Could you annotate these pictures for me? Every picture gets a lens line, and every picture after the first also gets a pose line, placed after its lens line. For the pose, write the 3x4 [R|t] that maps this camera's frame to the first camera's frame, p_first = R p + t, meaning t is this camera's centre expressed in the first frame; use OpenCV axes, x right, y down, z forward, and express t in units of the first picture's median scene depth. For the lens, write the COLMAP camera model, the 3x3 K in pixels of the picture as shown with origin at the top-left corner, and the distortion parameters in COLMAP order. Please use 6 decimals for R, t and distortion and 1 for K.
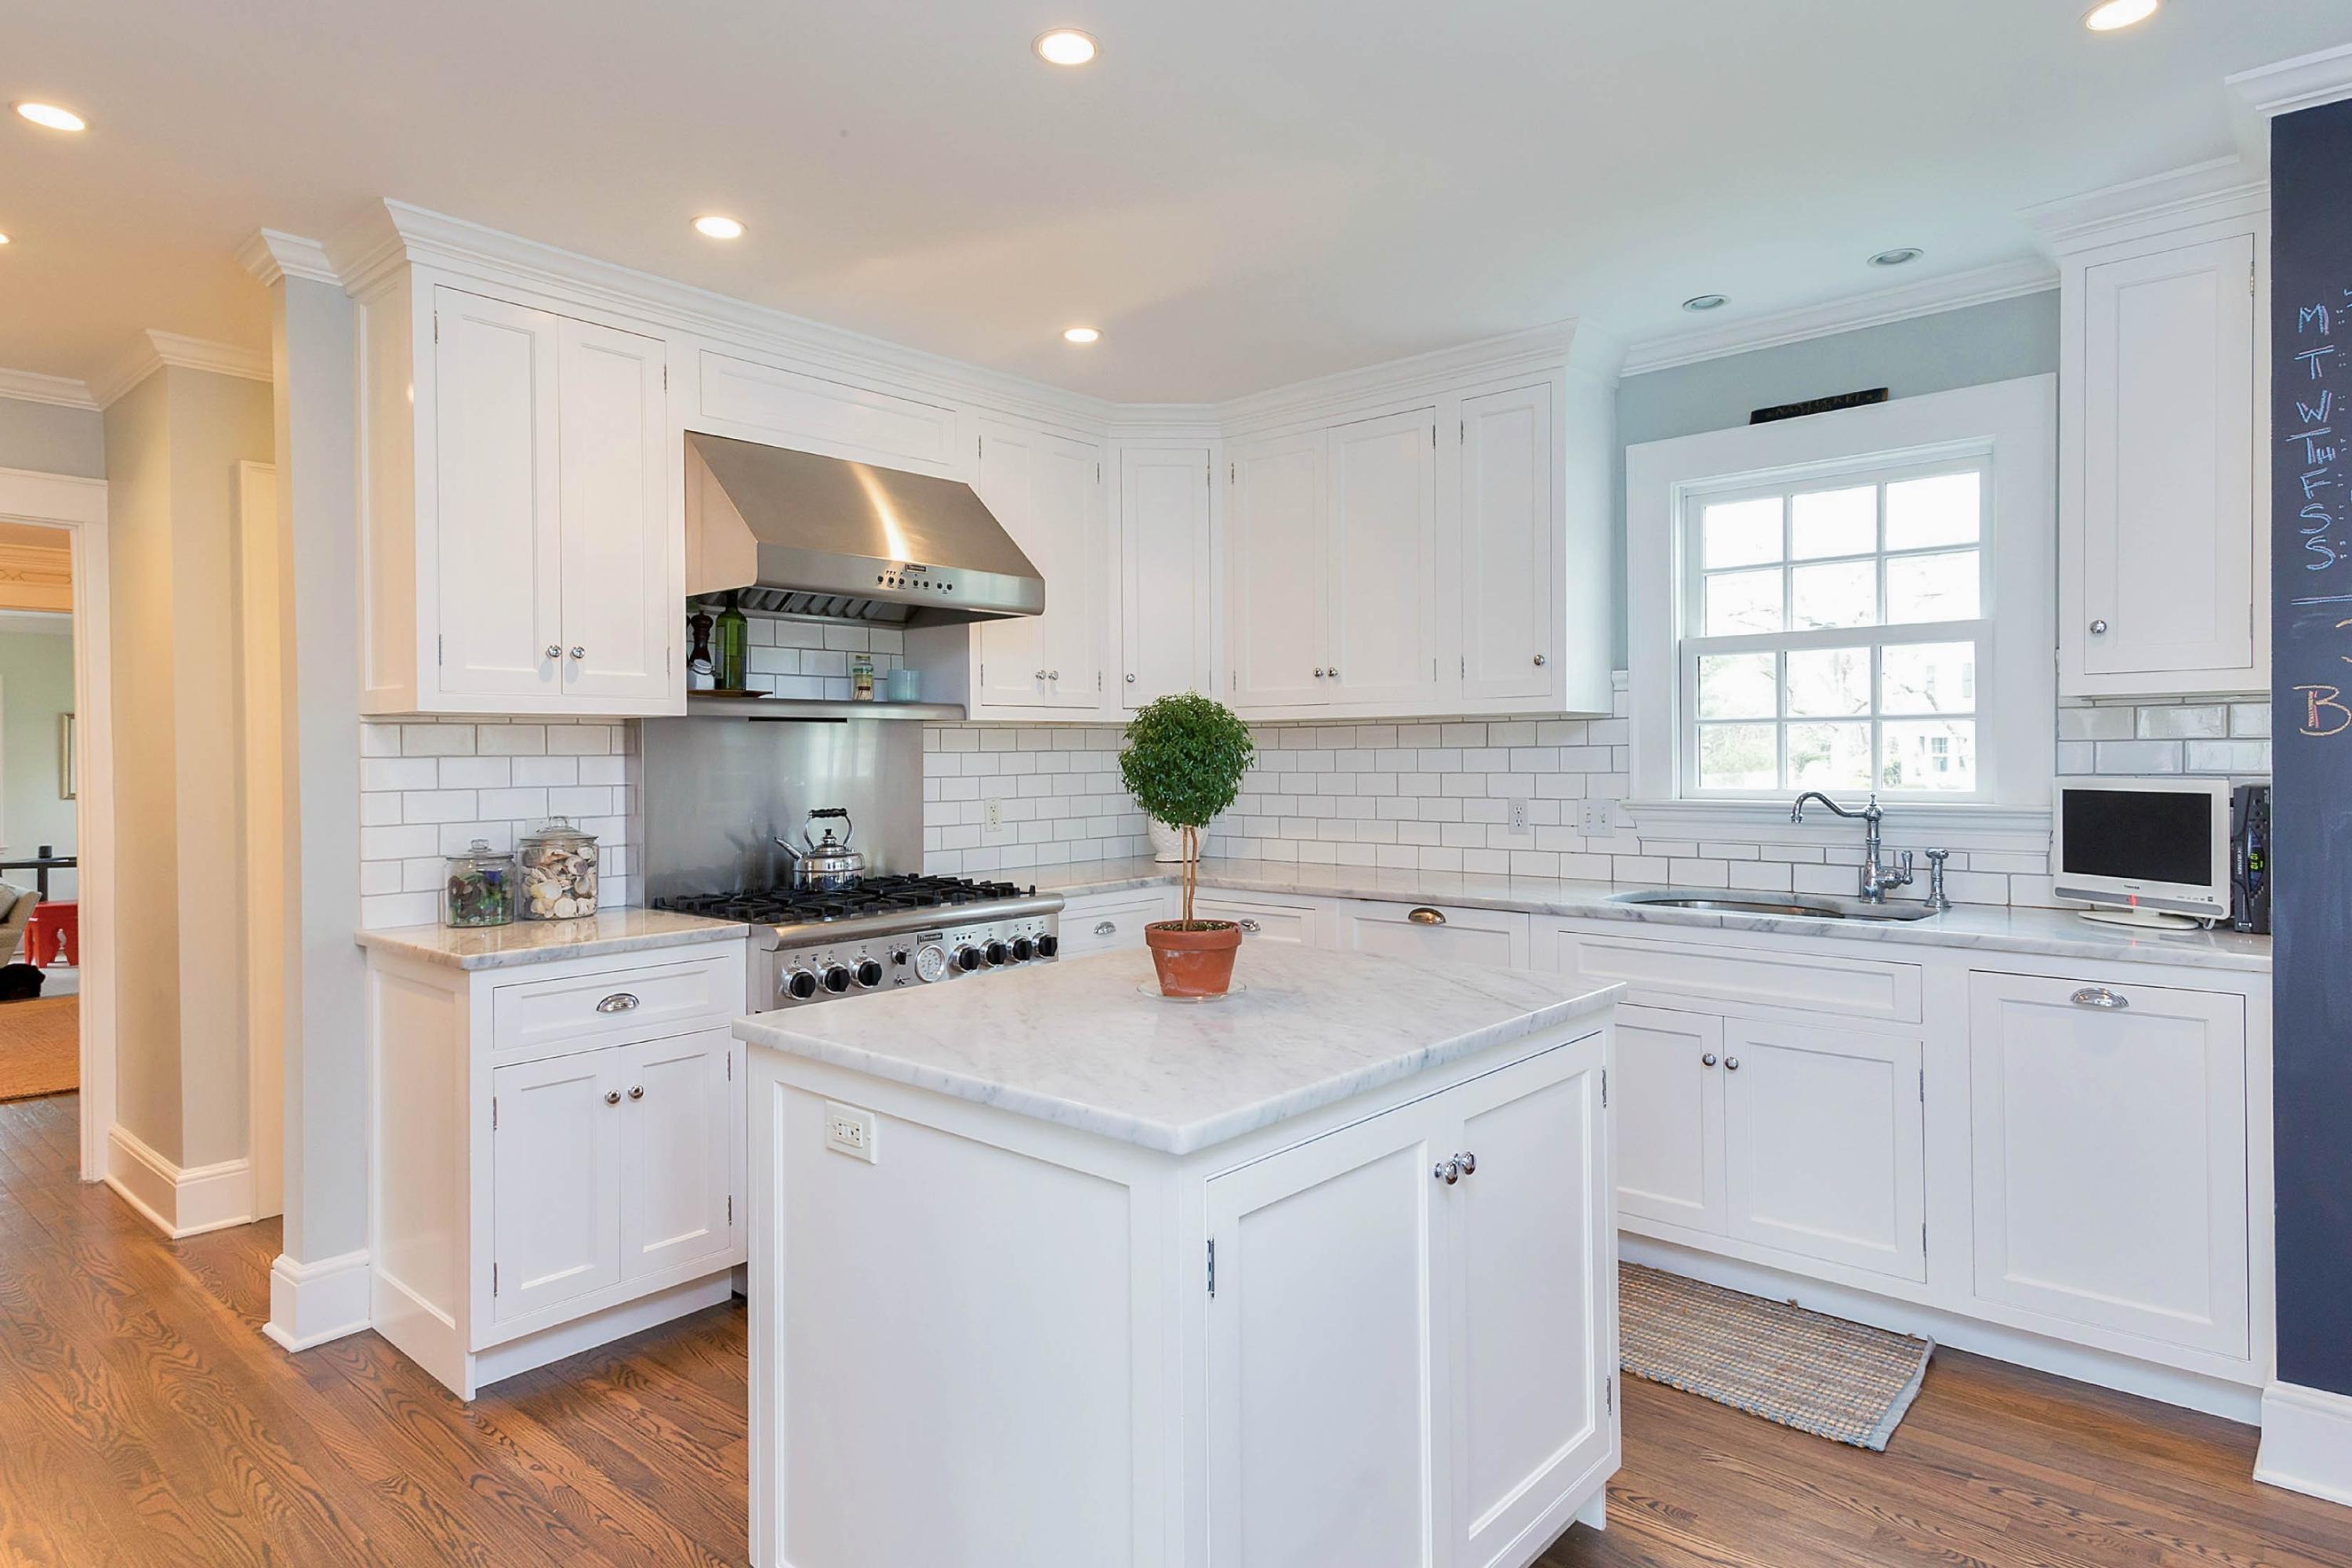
lens RADIAL K [[1294.3, 0, 1188.0], [0, 1294.3, 768.1], [0, 0, 1]] dist [0.004144, 0.000071]
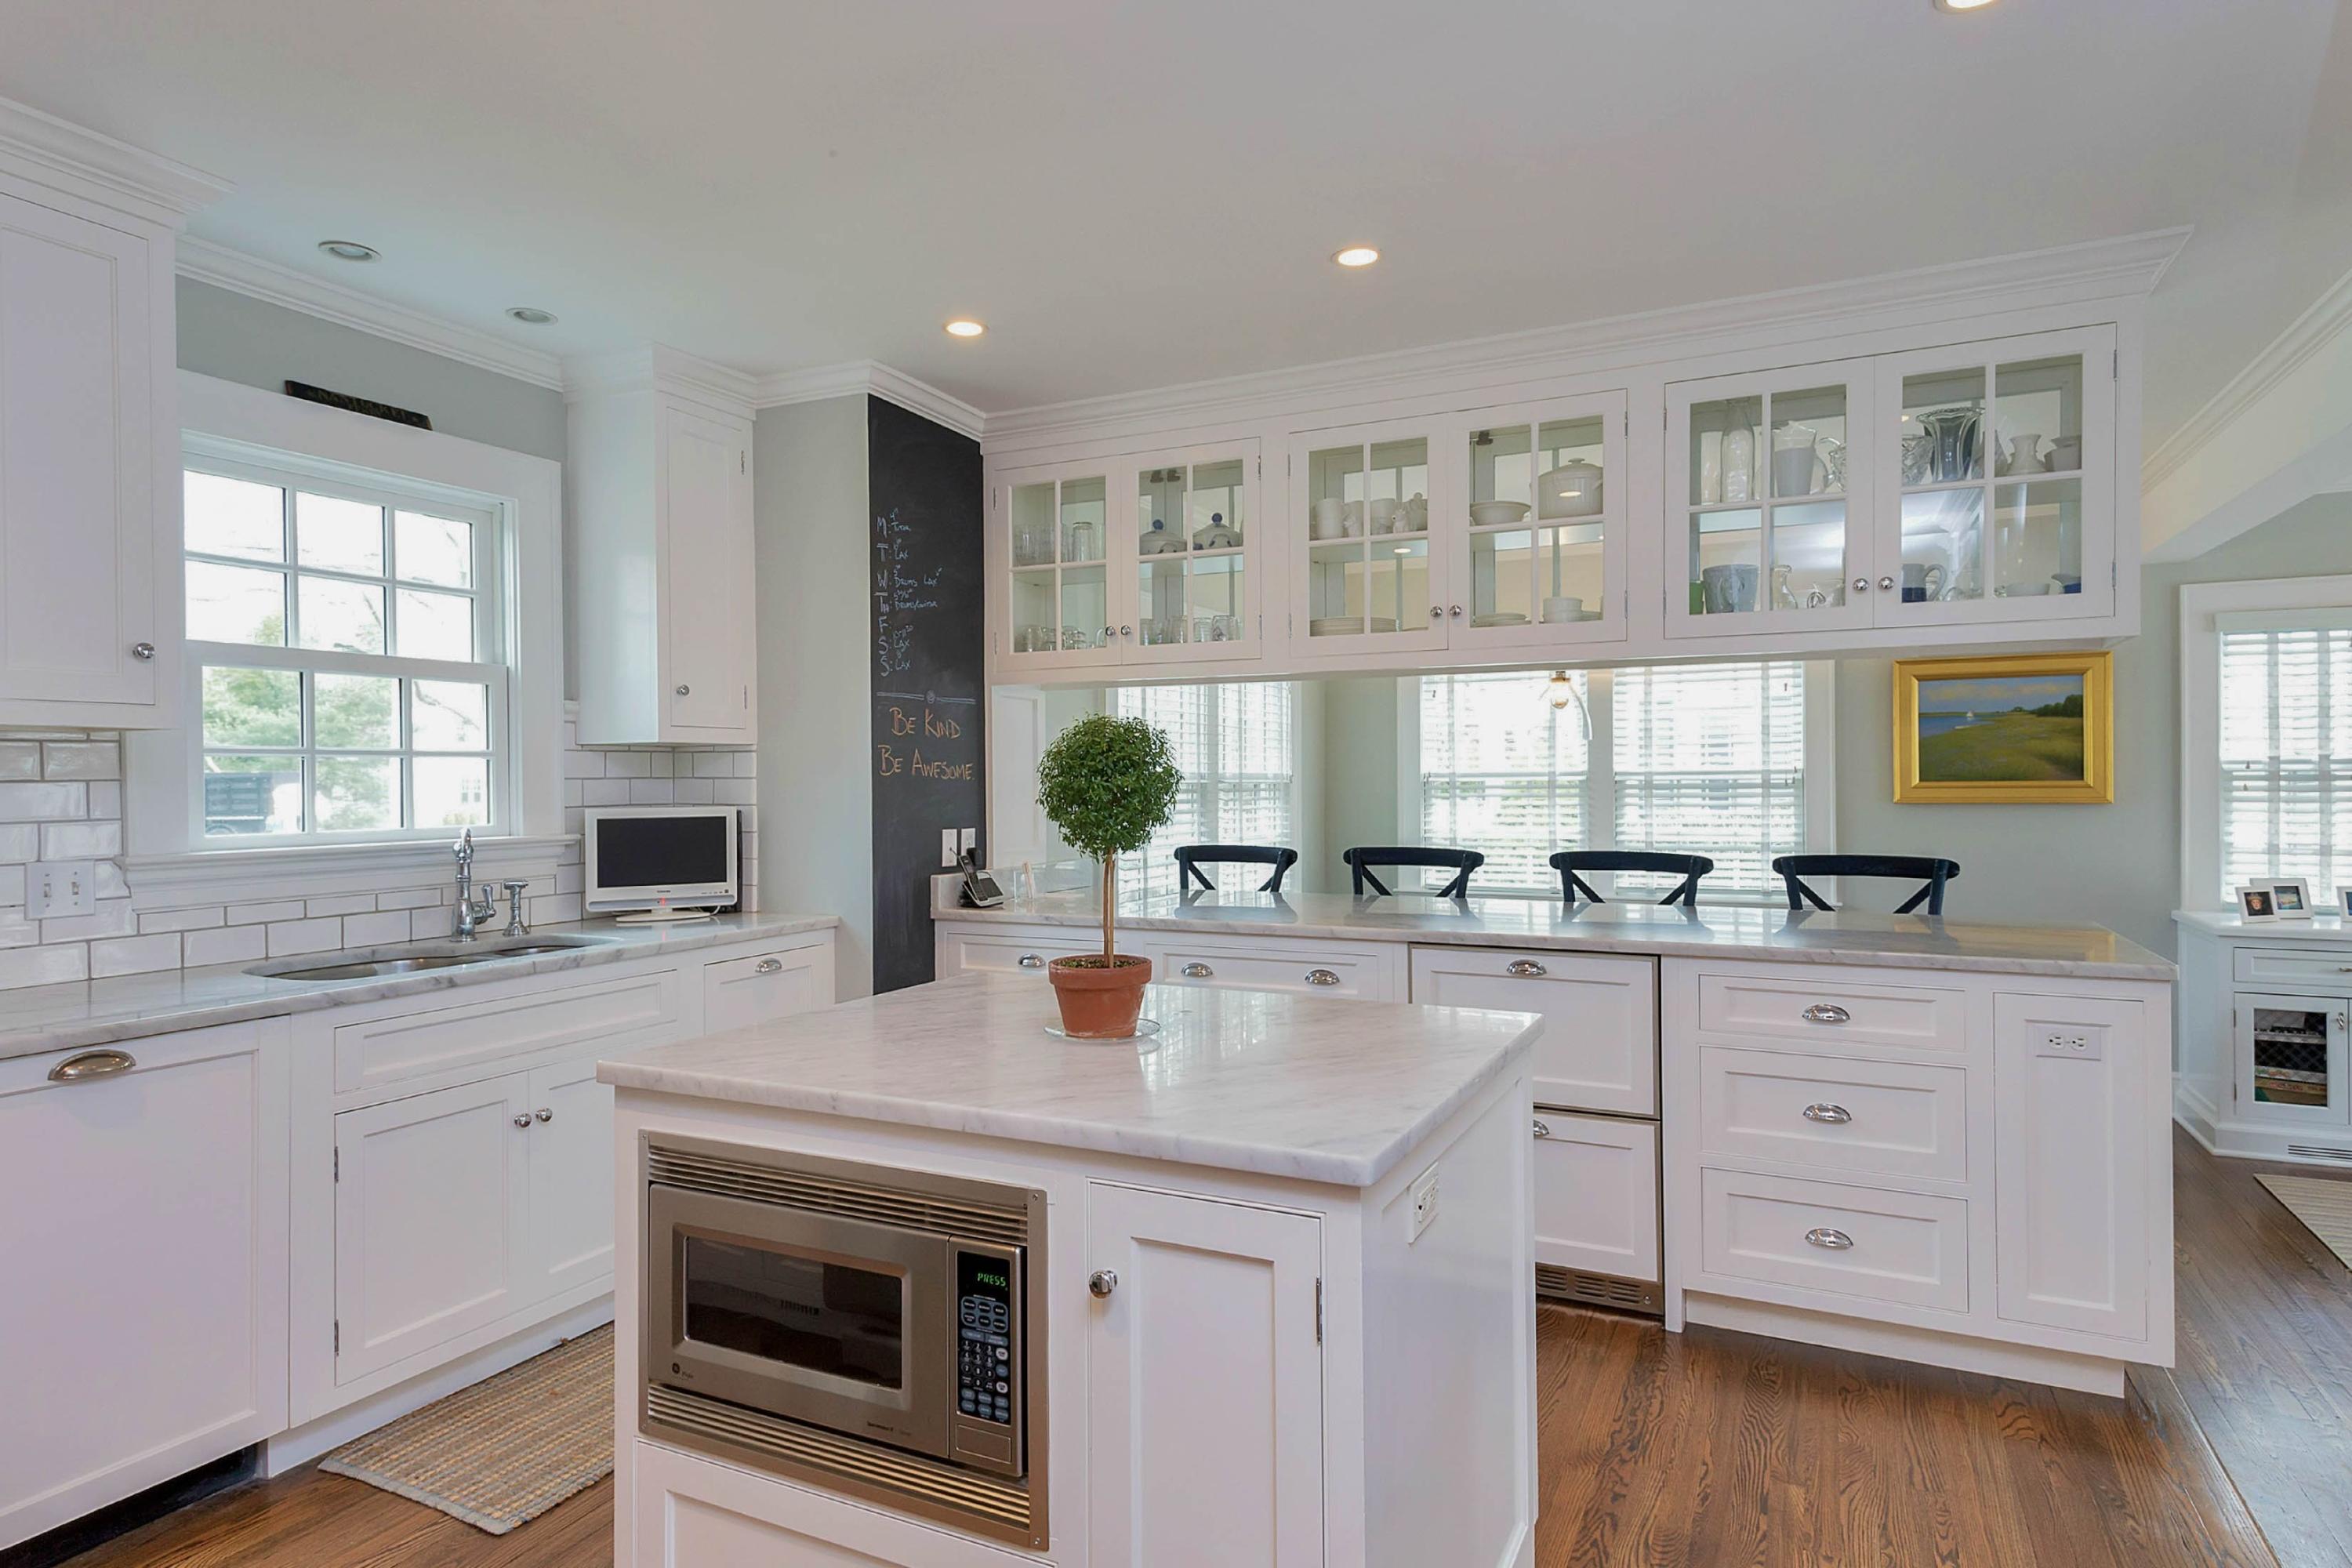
lens RADIAL K [[1294.3, 0, 1187.5], [0, 1294.3, 787.7], [0, 0, 1]] dist [0.004144, 0.000071]
pose [[-0.263872, 0.001030, 0.964557, -0.563883], [0.018807, 0.999815, 0.004077, -0.006181], [-0.964374, 0.019216, -0.263843, 0.720611]]
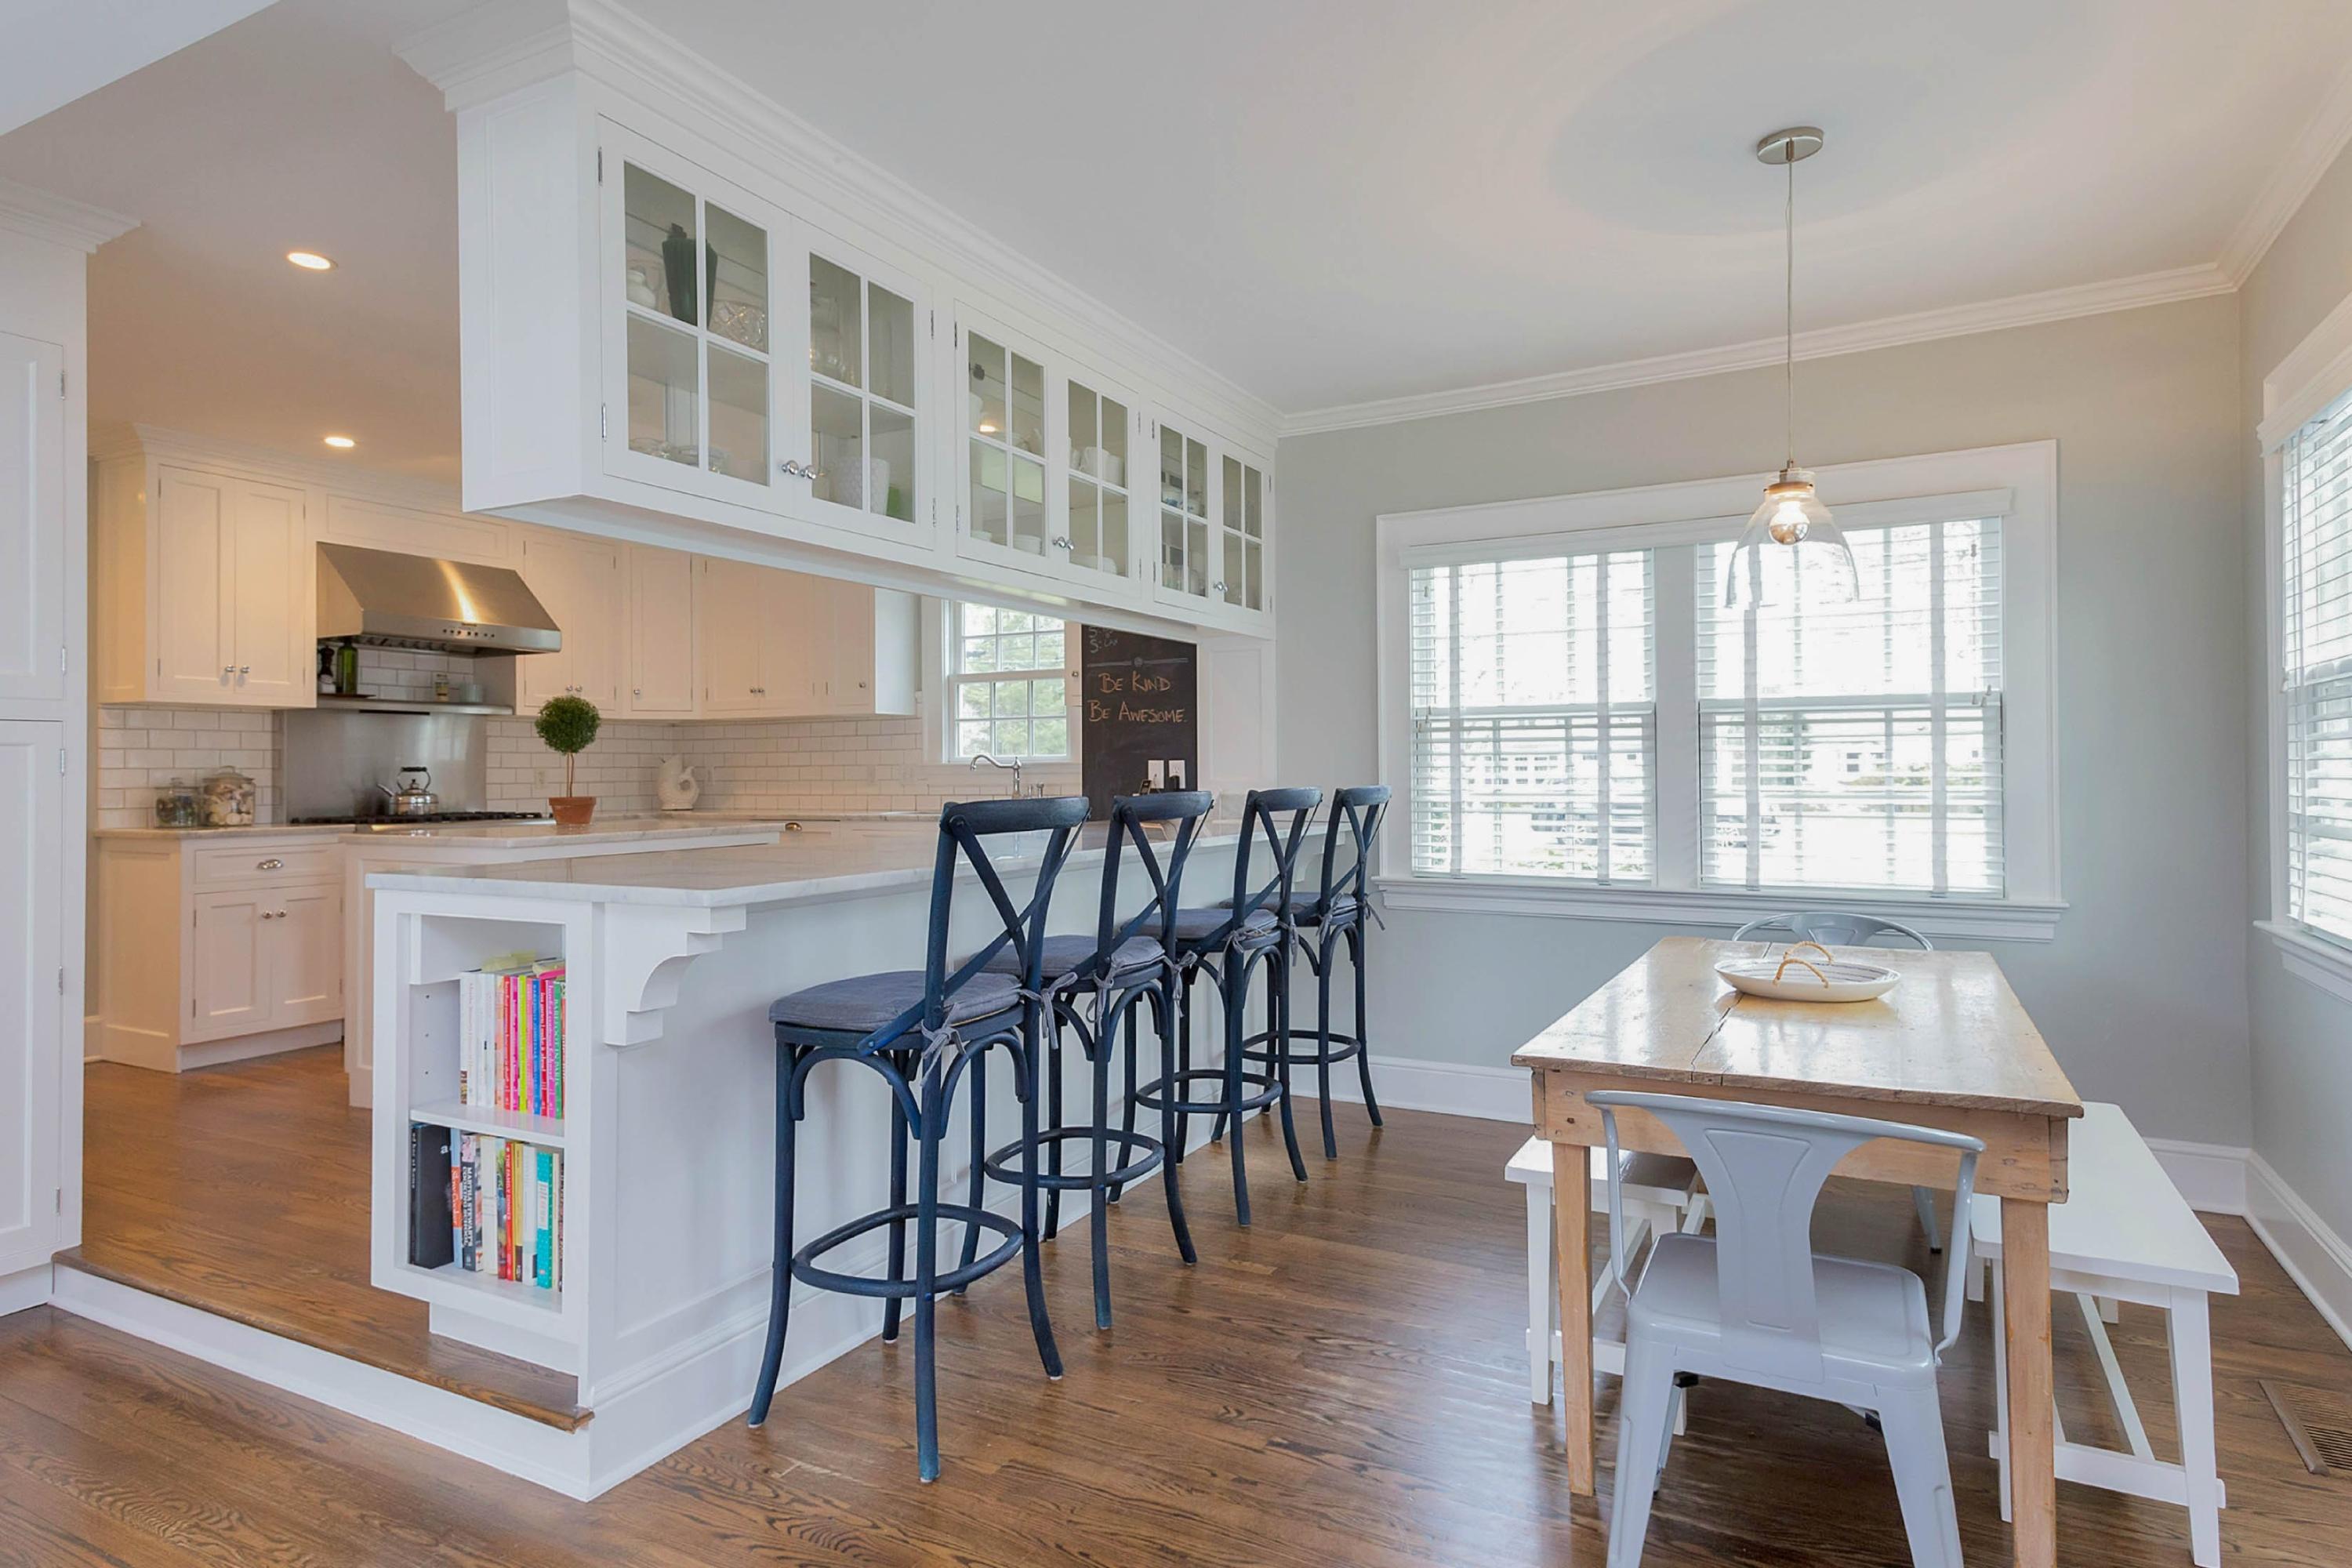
lens RADIAL K [[1294.3, 0, 1241.0], [0, 1294.3, 766.0], [0, 0, 1]] dist [0.004144, 0.000071]
pose [[0.968385, 0.003388, 0.249439, 0.361624], [0.001712, 0.999794, -0.020227, 0.072162], [-0.249456, 0.020015, 0.968179, -0.943380]]
